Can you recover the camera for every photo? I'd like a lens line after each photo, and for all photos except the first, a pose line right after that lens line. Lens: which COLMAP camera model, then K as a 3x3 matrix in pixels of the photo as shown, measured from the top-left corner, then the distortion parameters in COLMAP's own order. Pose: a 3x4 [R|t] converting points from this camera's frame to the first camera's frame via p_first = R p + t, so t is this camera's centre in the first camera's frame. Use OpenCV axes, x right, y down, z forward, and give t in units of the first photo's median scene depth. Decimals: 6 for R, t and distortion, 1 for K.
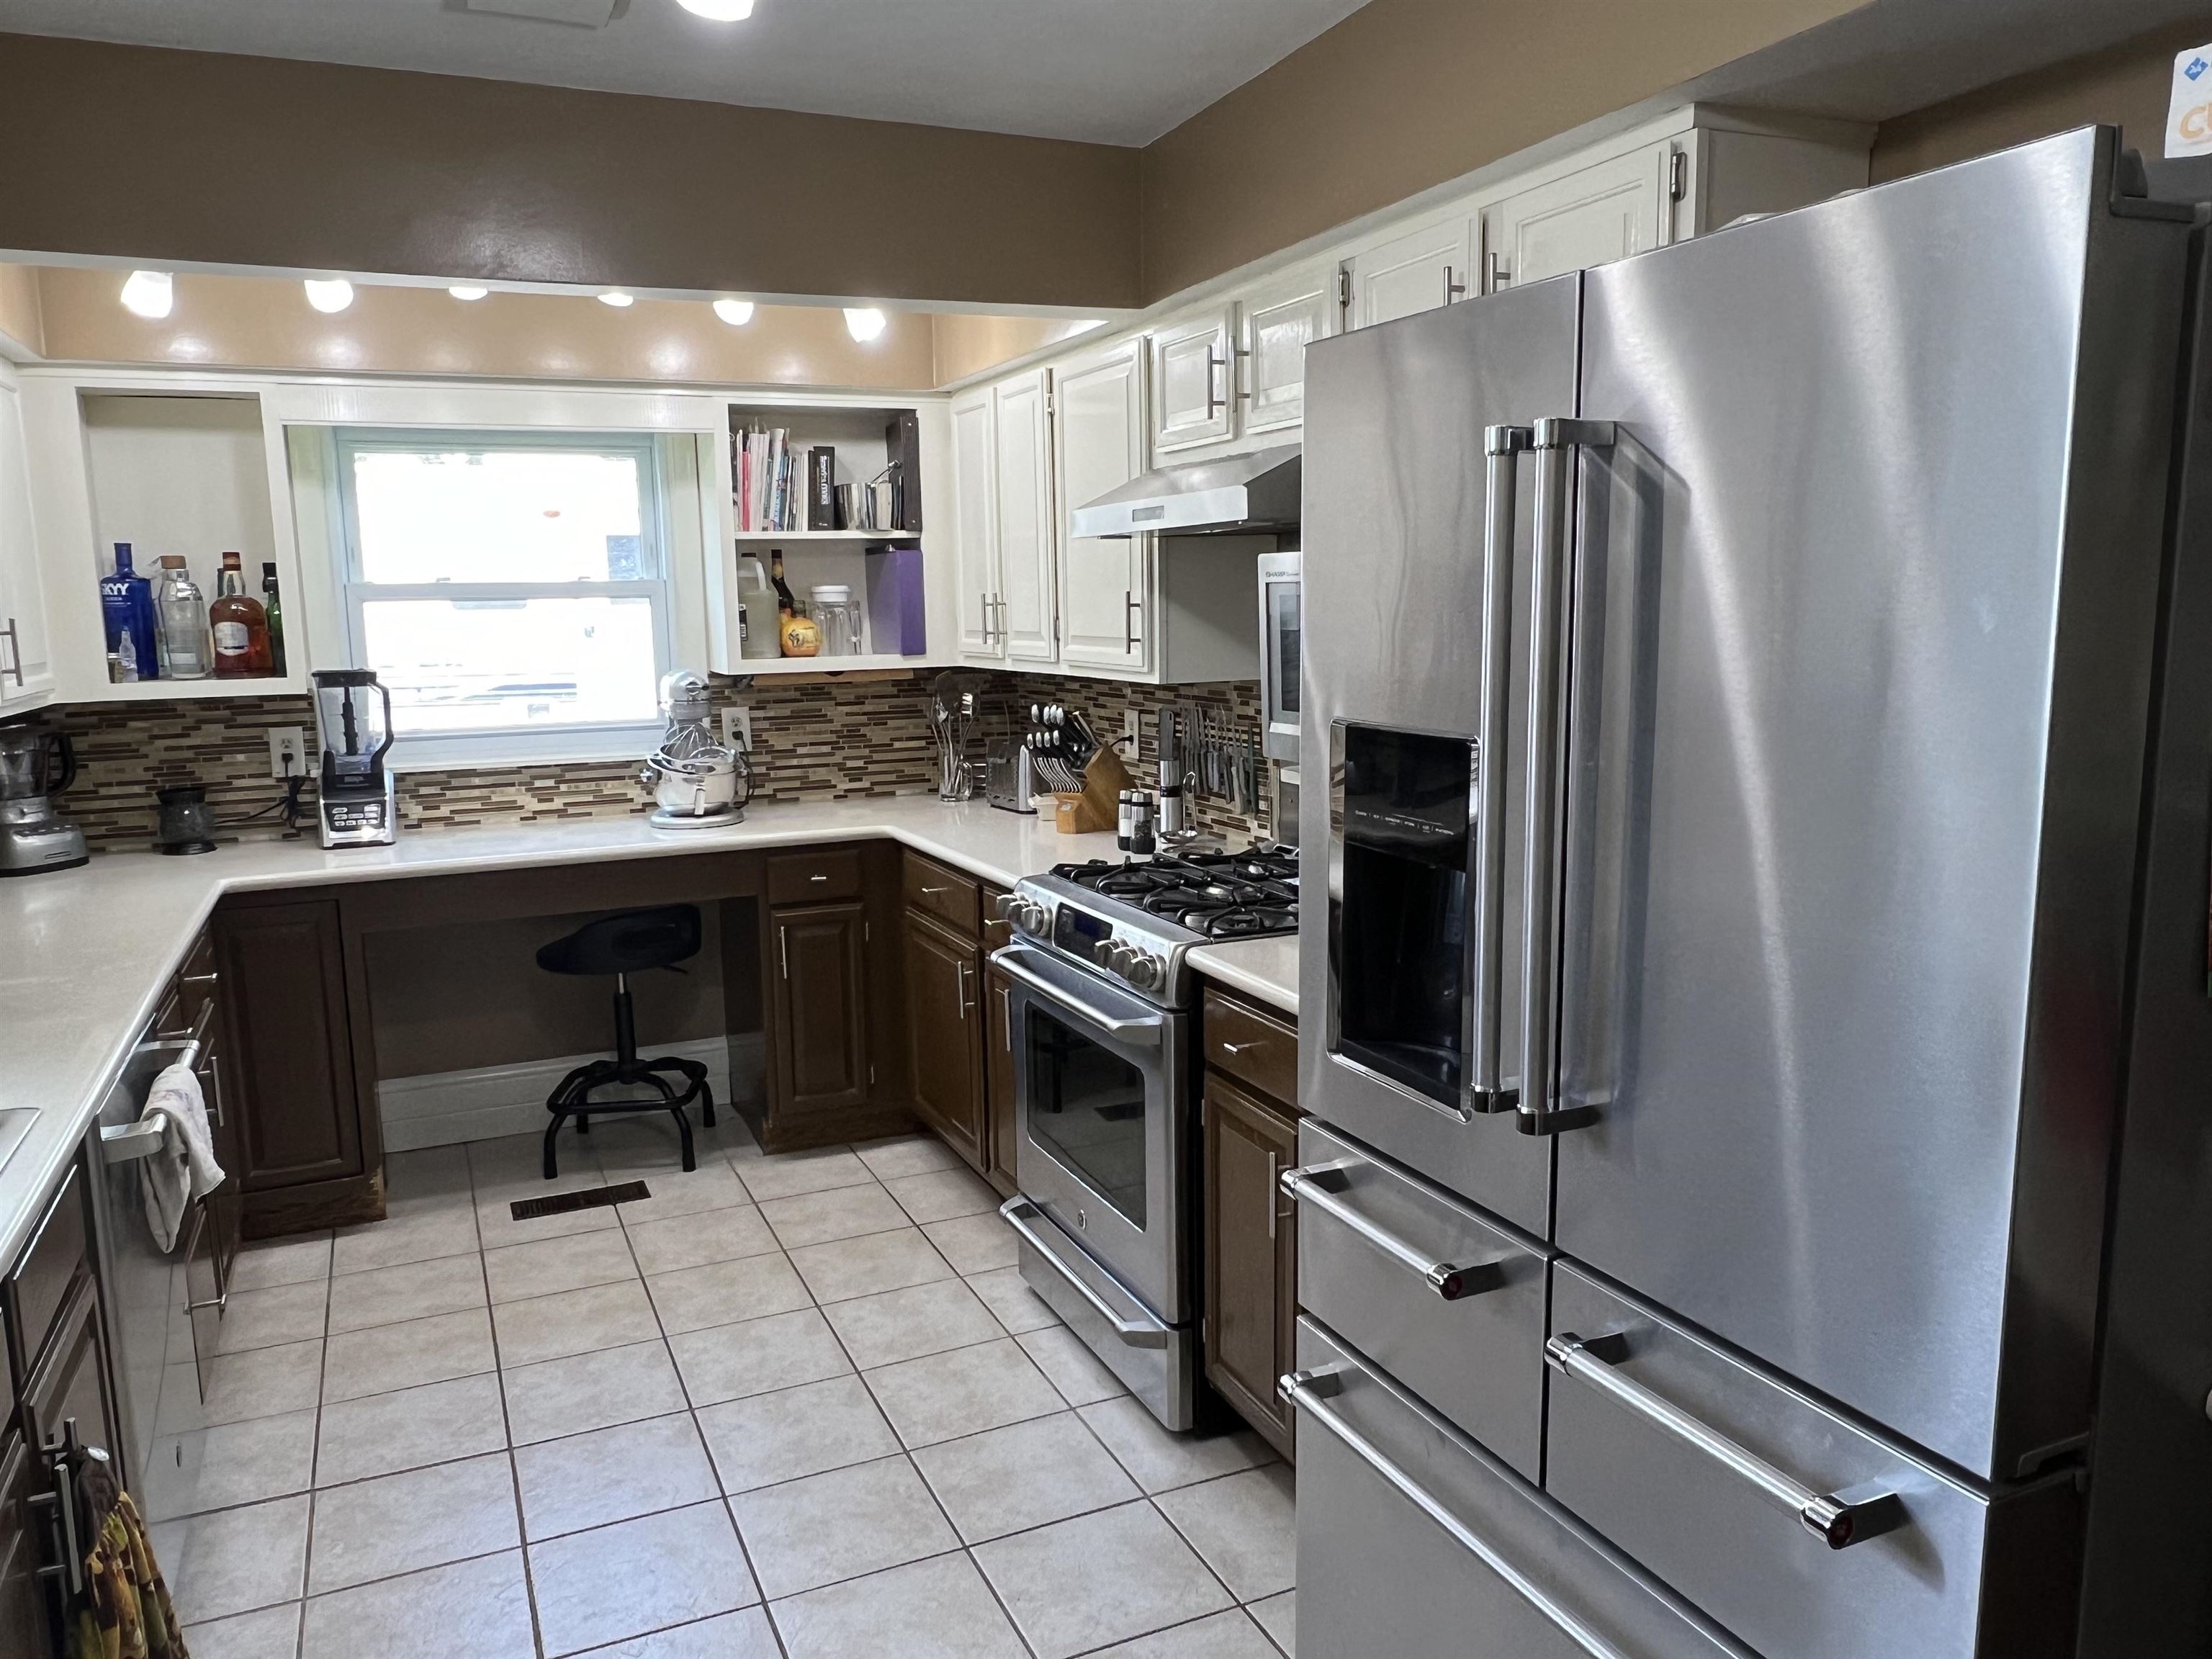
lens RADIAL K [[1571.7, 0, 1107.8], [0, 1571.7, 835.9], [0, 0, 1]] dist [-0.005358, -0.003705]
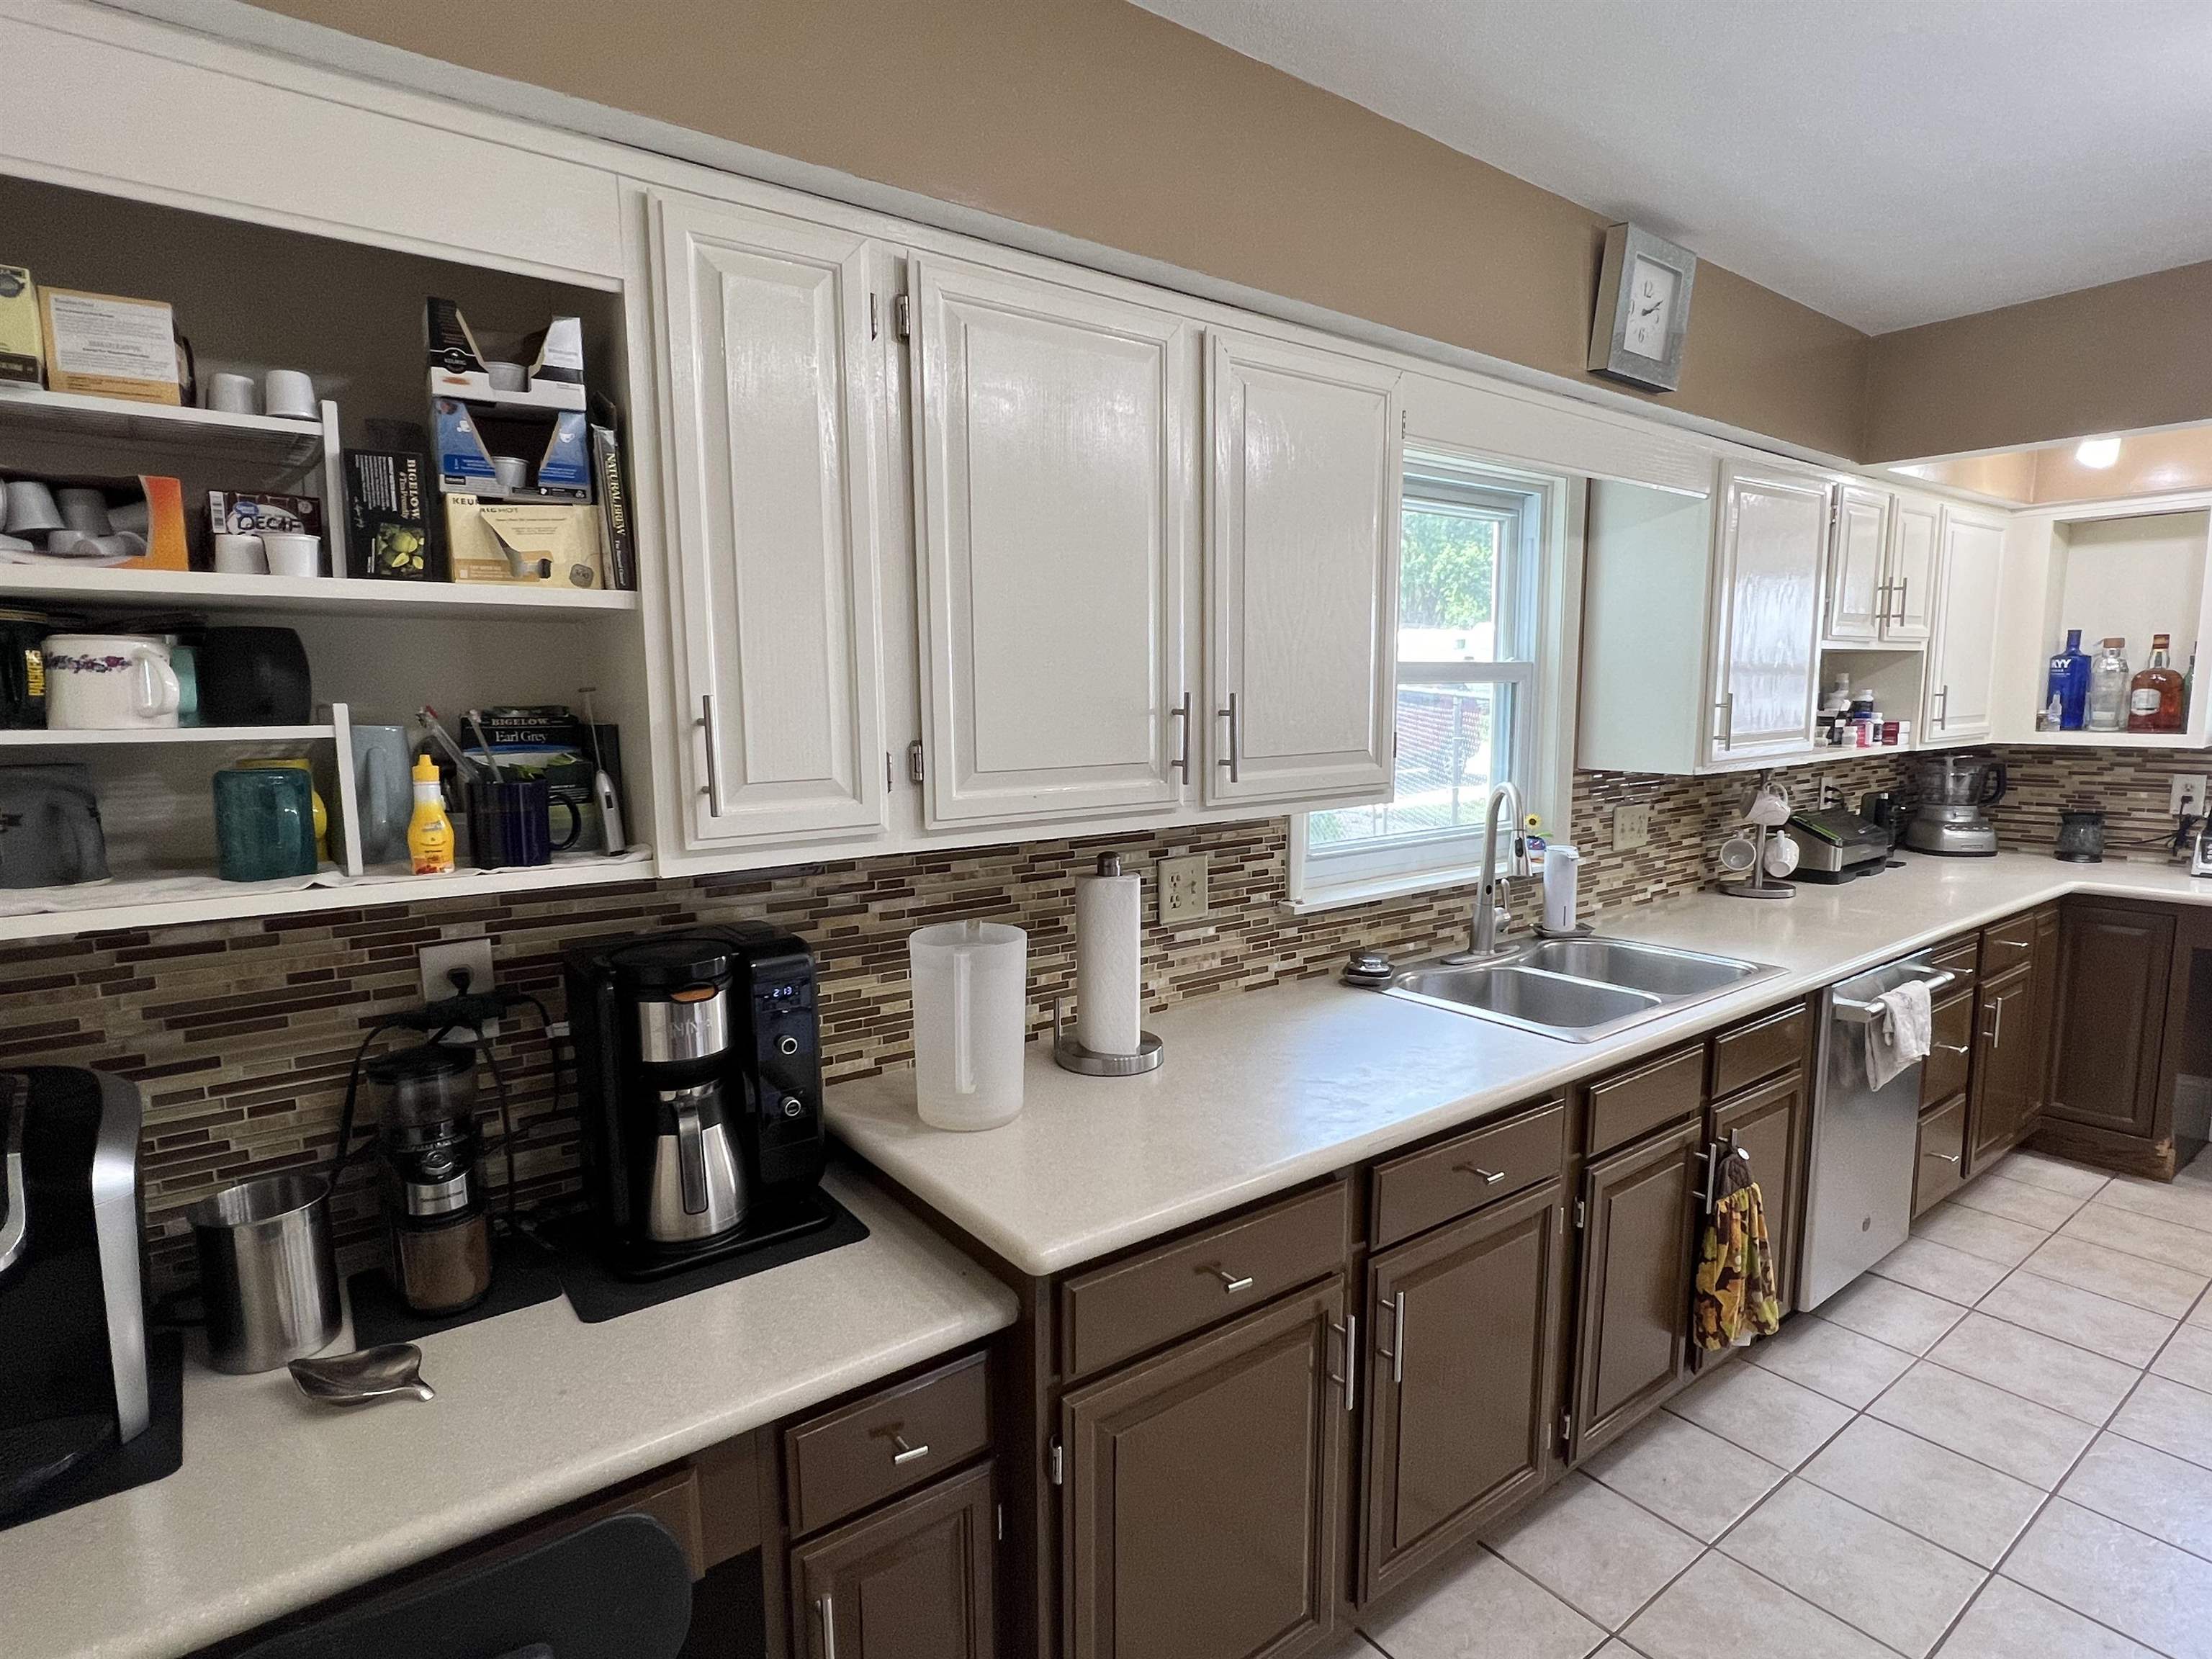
lens RADIAL K [[1167.3, 0, 1114.1], [0, 1167.3, 832.7], [0, 0, 1]] dist [-0.002557, -0.000425]
pose [[0.216401, 0.136983, -0.966647, 0.194086], [-0.138359, 0.984418, 0.108528, -0.007247], [0.966451, 0.110259, 0.231982, -0.024519]]
